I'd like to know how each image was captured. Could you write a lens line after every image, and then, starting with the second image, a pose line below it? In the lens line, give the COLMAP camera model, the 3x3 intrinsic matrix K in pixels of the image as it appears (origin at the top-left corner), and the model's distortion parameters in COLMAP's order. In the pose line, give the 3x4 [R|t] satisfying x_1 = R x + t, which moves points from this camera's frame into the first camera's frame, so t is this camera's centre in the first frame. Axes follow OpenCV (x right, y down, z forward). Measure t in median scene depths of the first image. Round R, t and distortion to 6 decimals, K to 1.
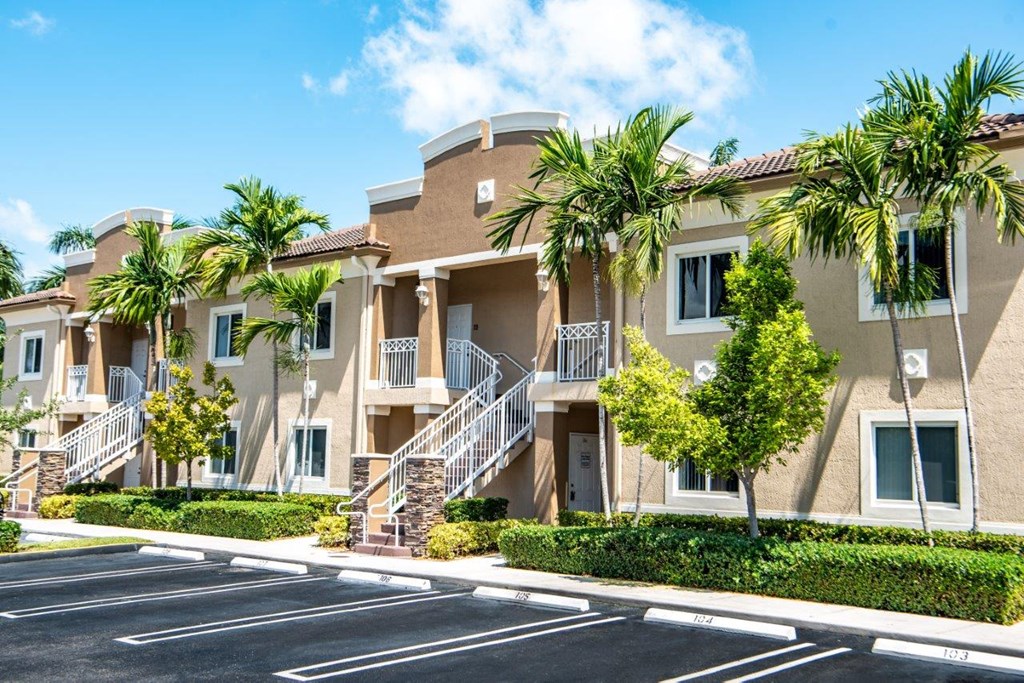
lens RADIAL K [[1113.6, 0, 512.0], [0, 1113.6, 341.5], [0, 0, 1]] dist [0.100404, -0.001889]
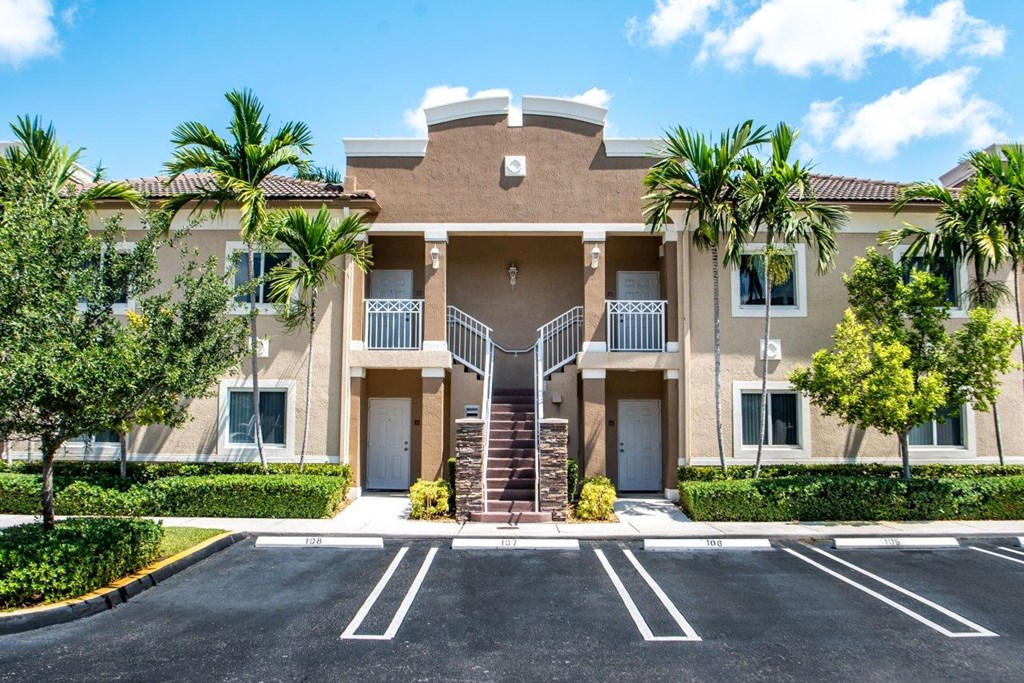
lens RADIAL K [[792.4, 0, 511.0], [0, 792.4, 364.4], [0, 0, 1]] dist [-0.063583, 0.003695]
pose [[0.745897, 0.032556, 0.665265, -0.536712], [-0.059825, 0.998042, 0.018234, 0.039242], [-0.663369, -0.053400, 0.746384, 0.464667]]
